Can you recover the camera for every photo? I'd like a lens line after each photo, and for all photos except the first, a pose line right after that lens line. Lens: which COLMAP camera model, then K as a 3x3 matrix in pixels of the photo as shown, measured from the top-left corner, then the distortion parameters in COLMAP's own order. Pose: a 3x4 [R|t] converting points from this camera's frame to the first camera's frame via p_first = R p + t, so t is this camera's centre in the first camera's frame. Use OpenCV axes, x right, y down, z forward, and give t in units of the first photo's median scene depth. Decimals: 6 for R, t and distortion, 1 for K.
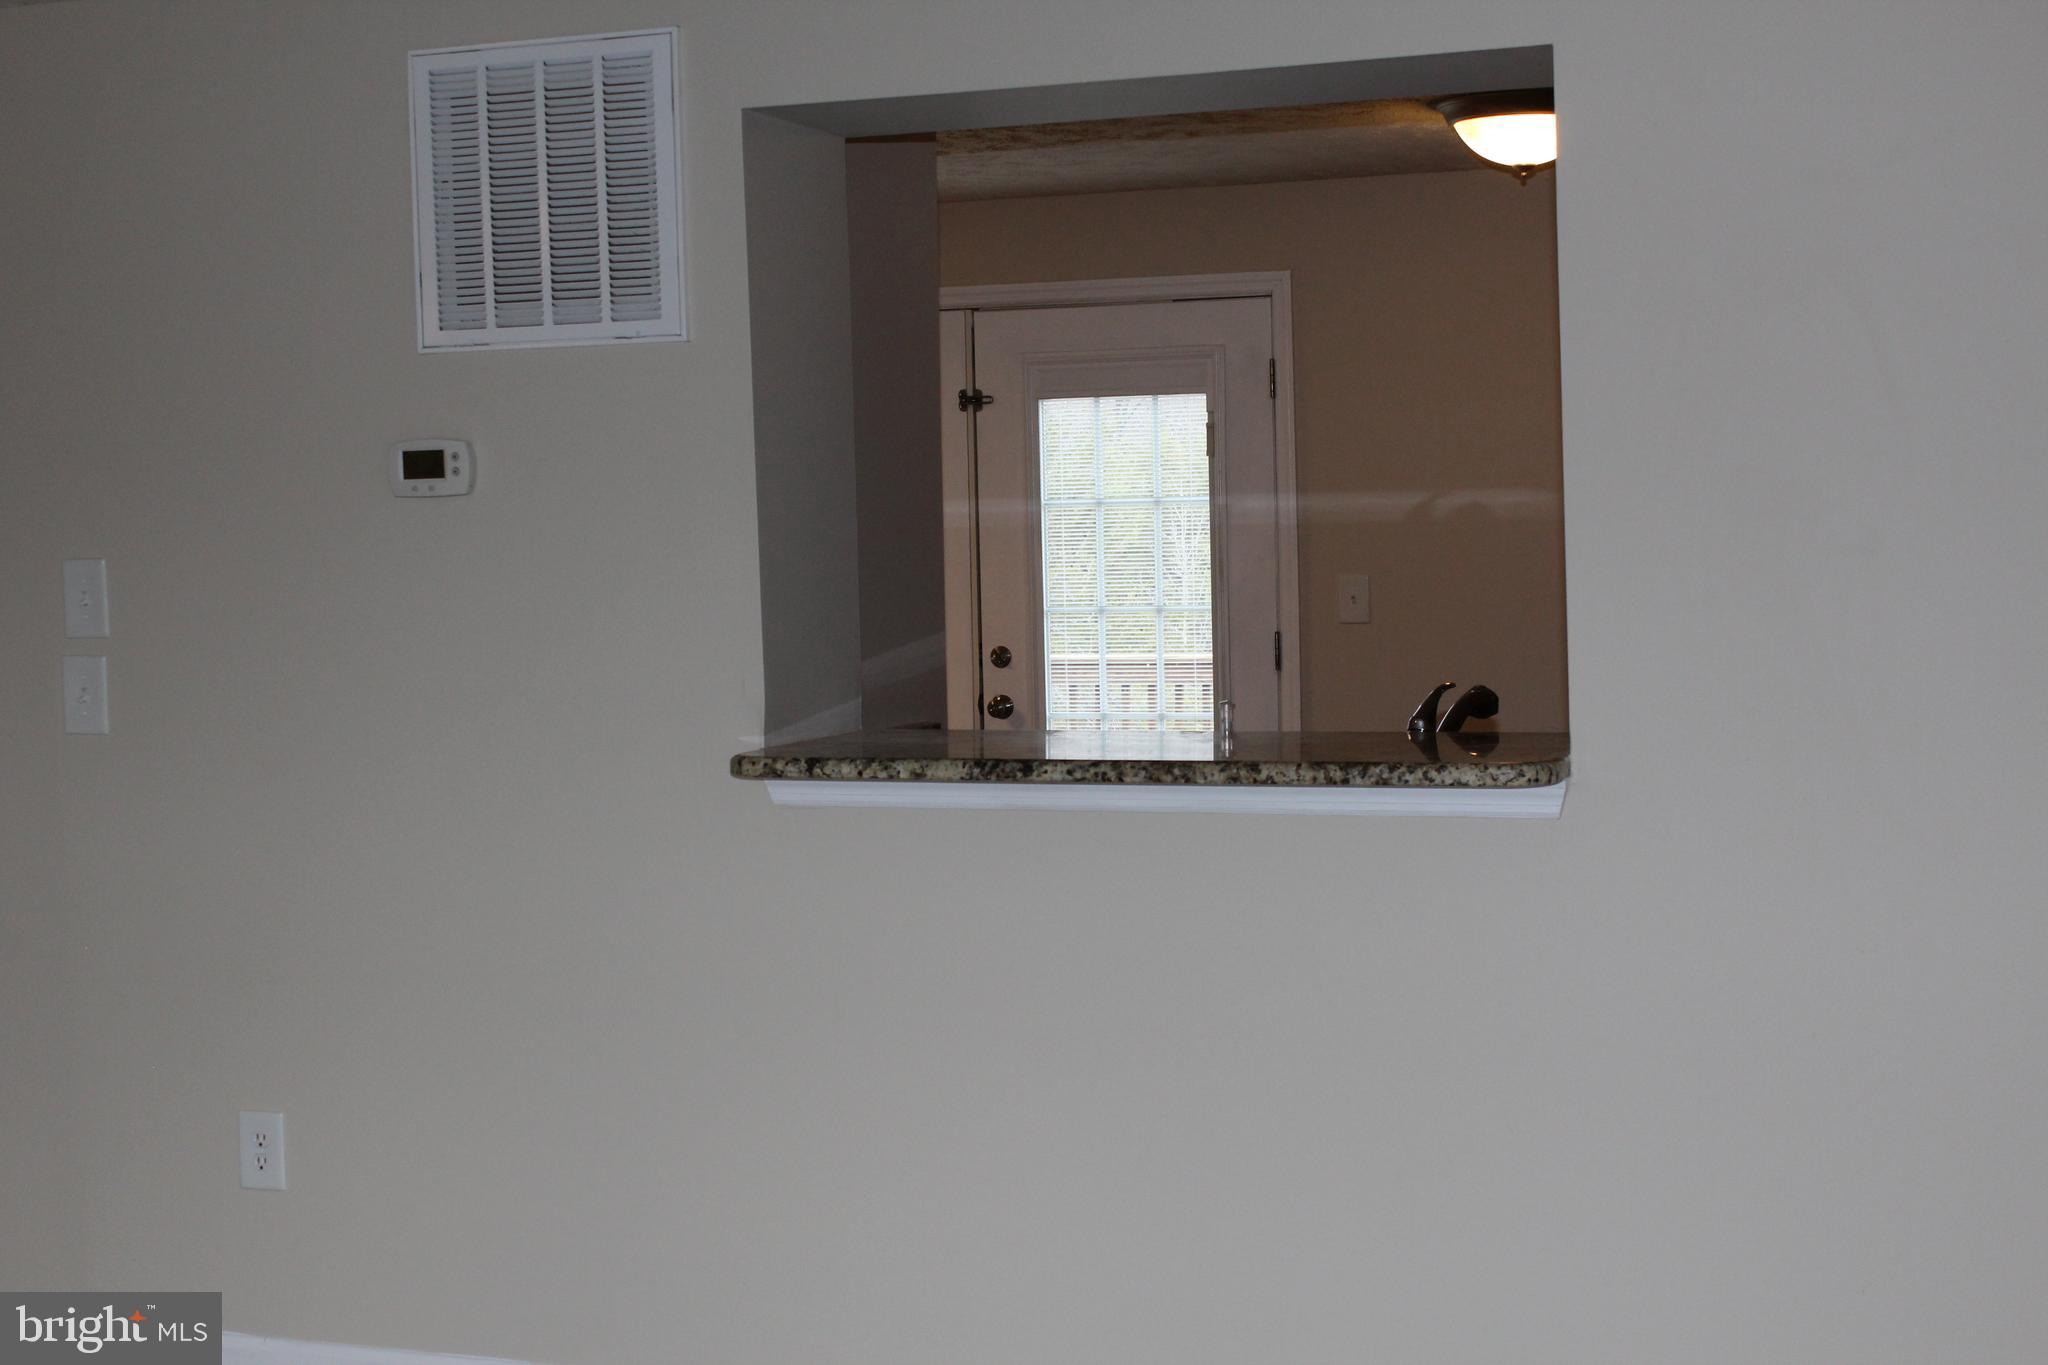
lens RADIAL K [[2946.8, 0, 1023.4], [0, 2946.8, 692.4], [0, 0, 1]] dist [-0.030056, 0.000000]
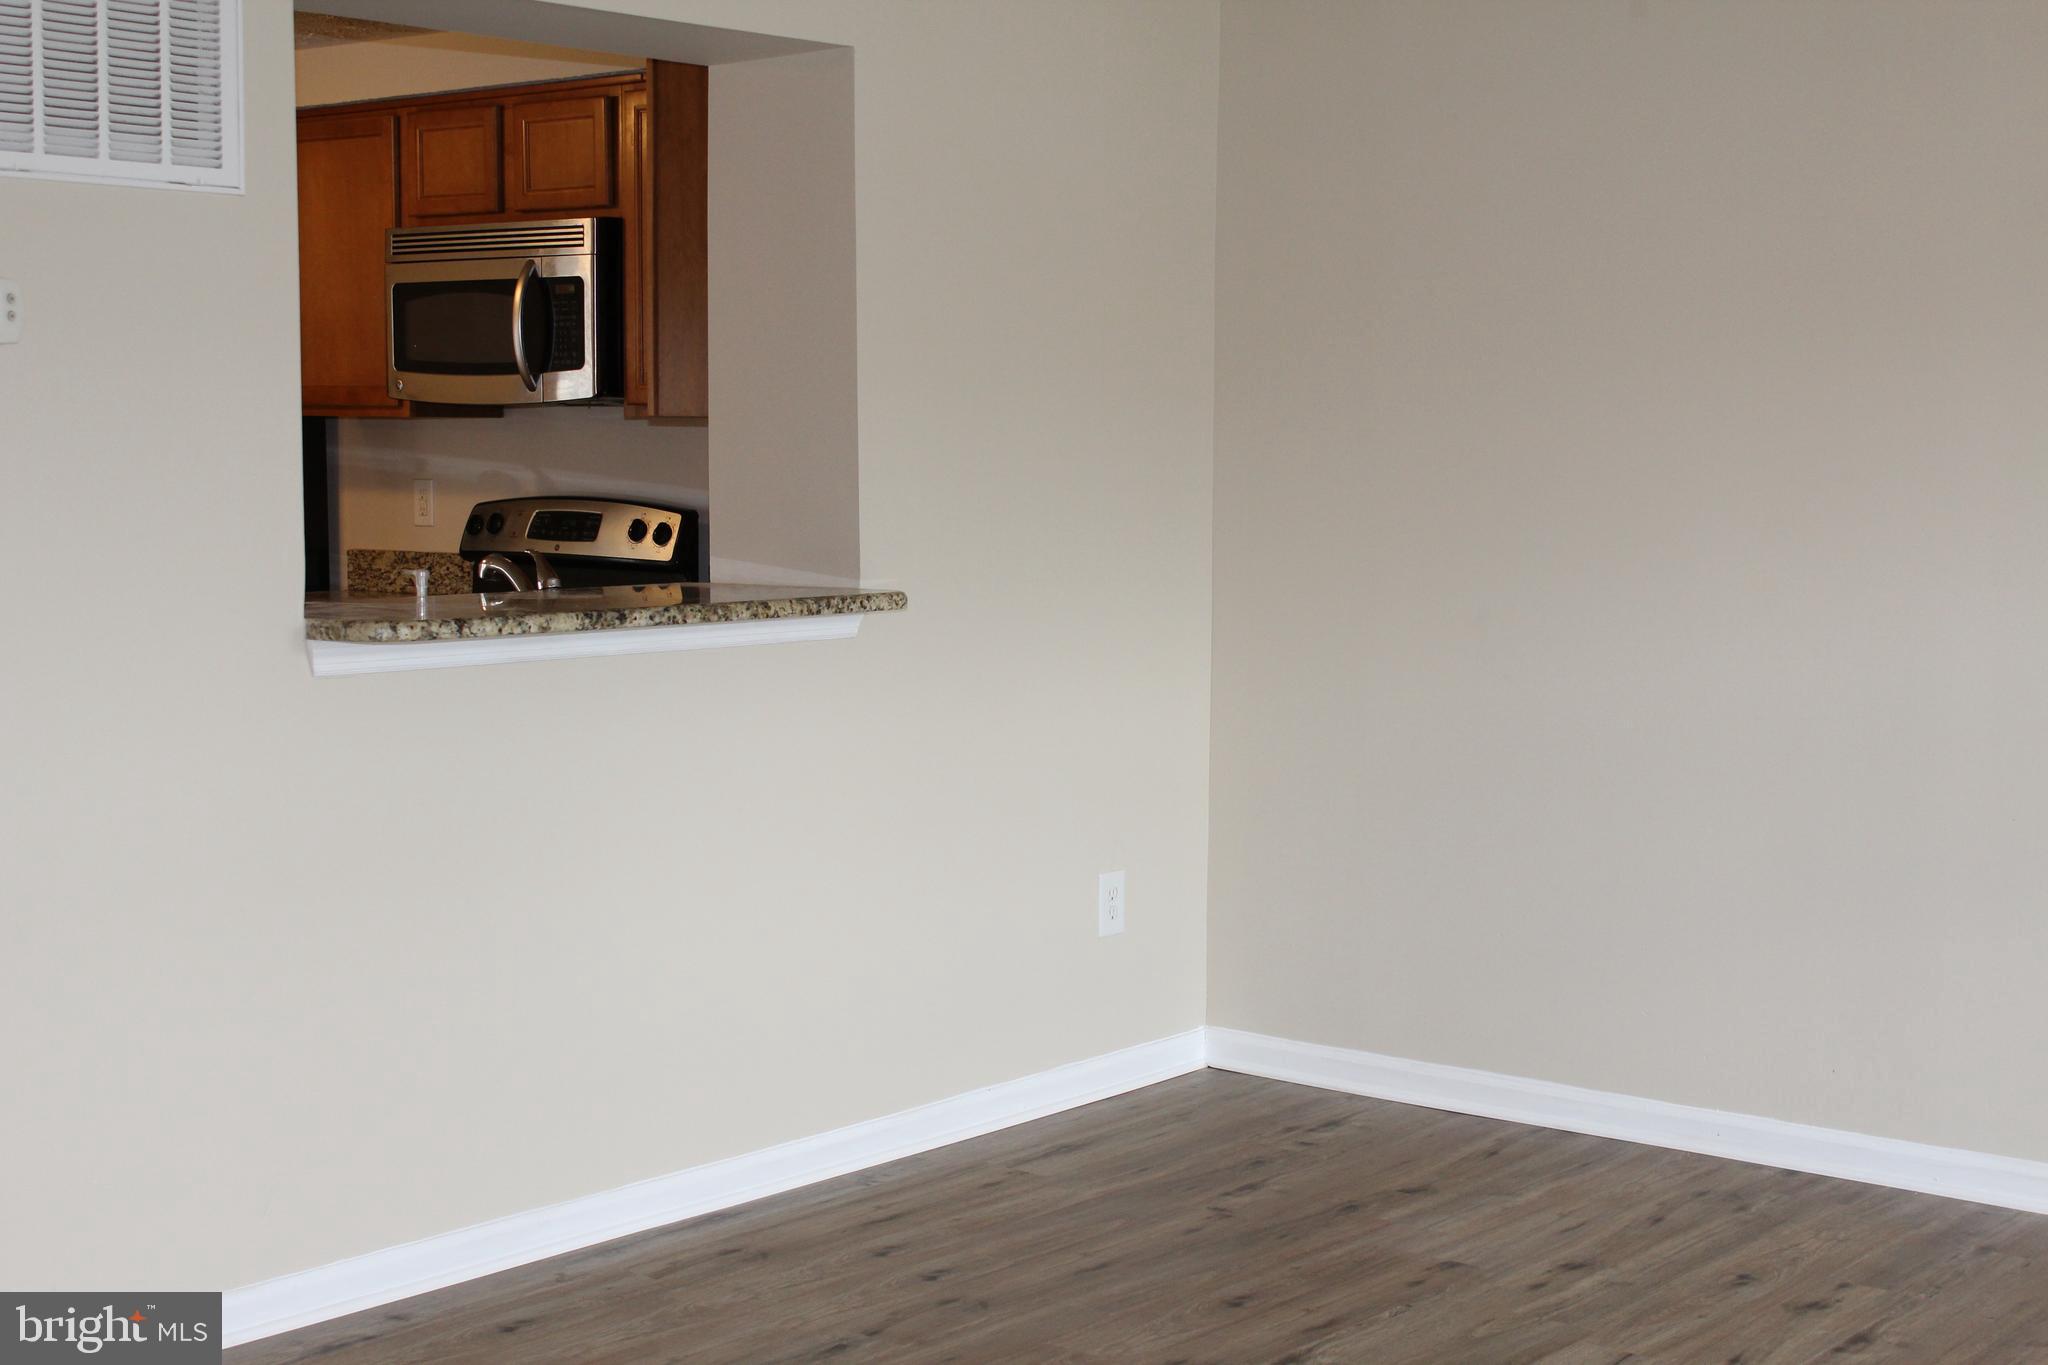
lens RADIAL K [[2946.8, 0, 1037.7], [0, 2946.8, 681.9], [0, 0, 1]] dist [-0.030056, 0.000000]
pose [[0.307351, -0.059338, 0.949745, -0.993590], [0.038519, 0.998012, 0.049888, 0.000587], [-0.950816, 0.021250, 0.309025, 0.486241]]
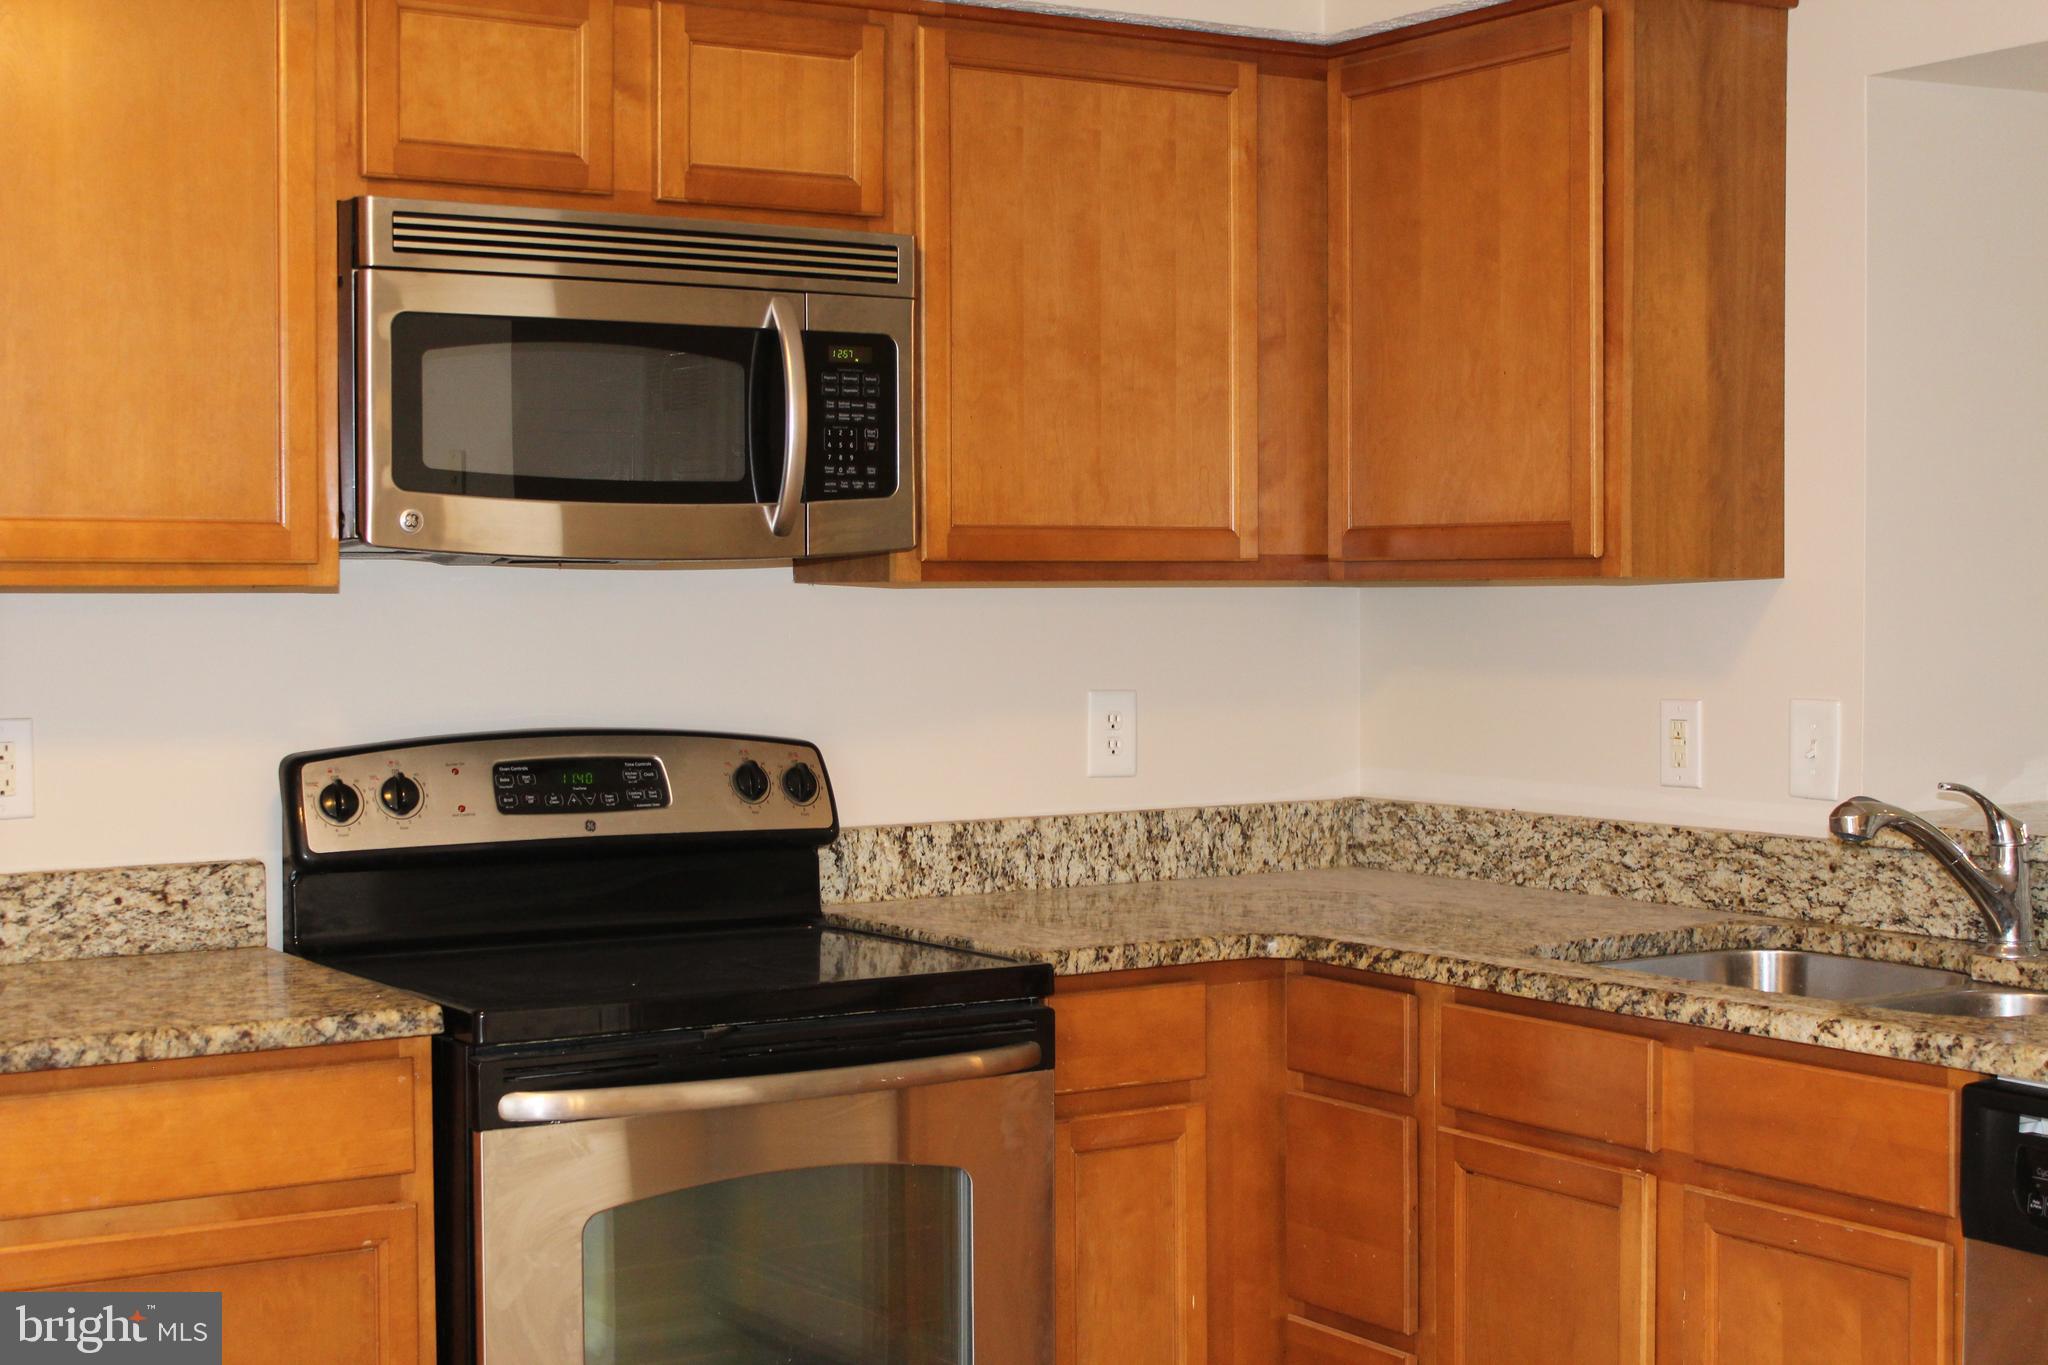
lens RADIAL K [[2946.8, 0, 1016.4], [0, 2946.8, 708.6], [0, 0, 1]] dist [-0.030056, 0.000000]
pose [[-0.801778, 0.001649, 0.597620, -0.126859], [0.054658, 0.996007, 0.070582, -0.094892], [-0.595117, 0.089256, -0.798667, 1.902665]]
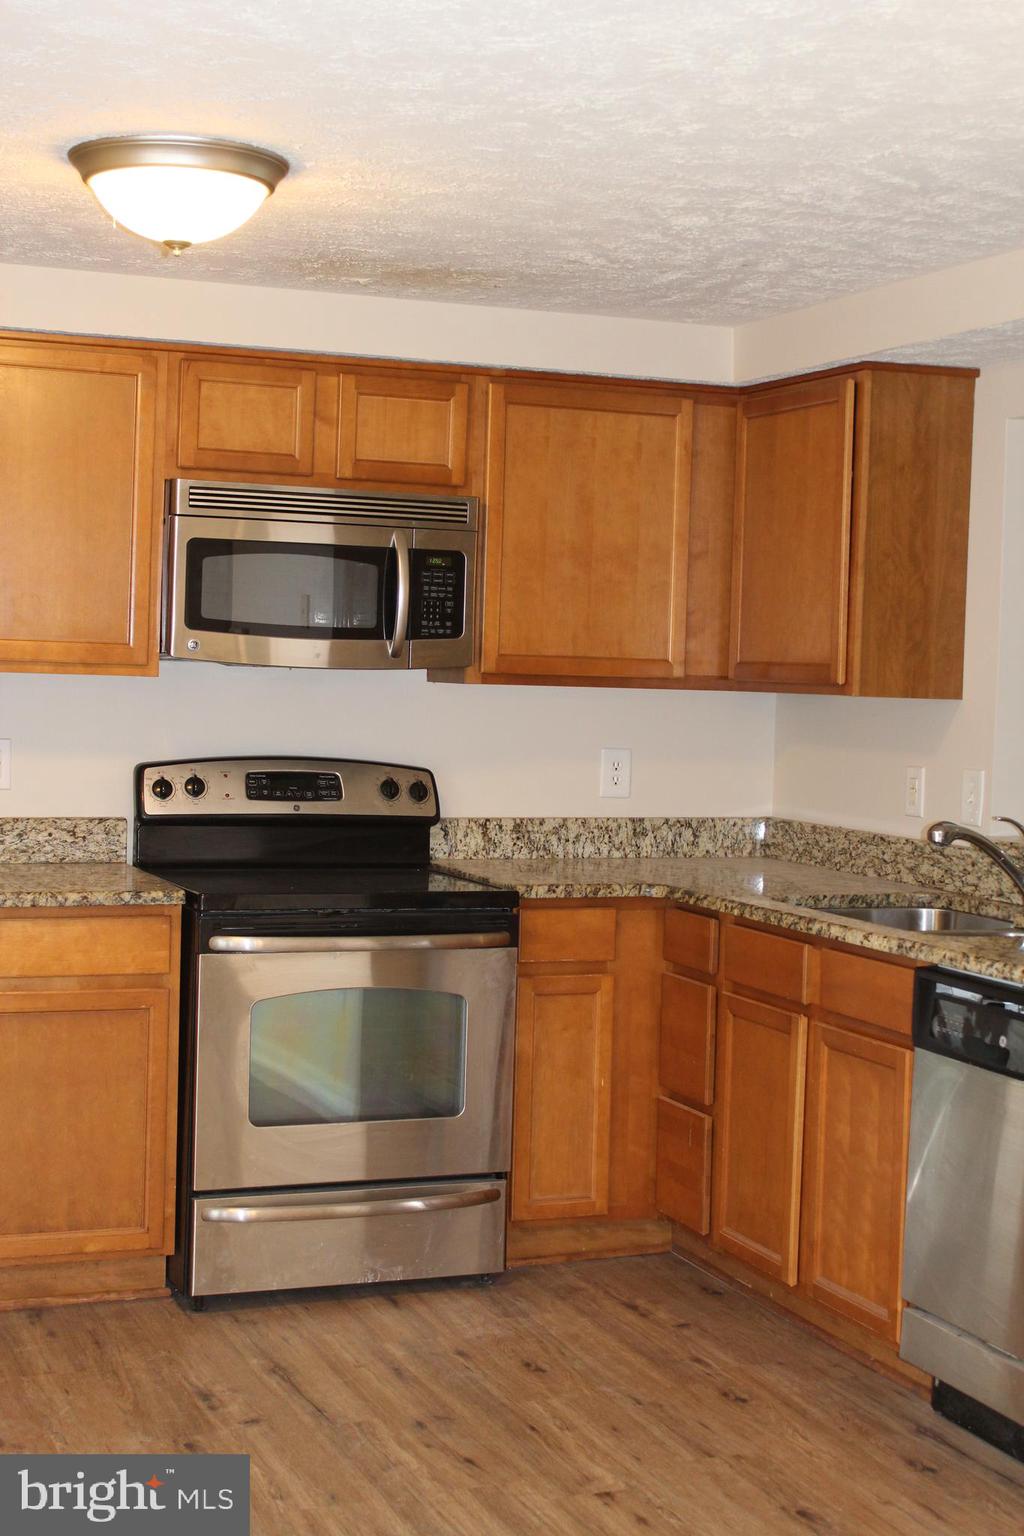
lens RADIAL K [[2210.1, 0, 488.4], [0, 2210.1, 768.1], [0, 0, 1]] dist [-0.030056, 0.000000]
pose [[-0.677759, -0.032439, 0.734568, -0.491078], [0.024875, 0.997443, 0.066999, -0.108034], [-0.734863, 0.063682, -0.675219, 2.038989]]
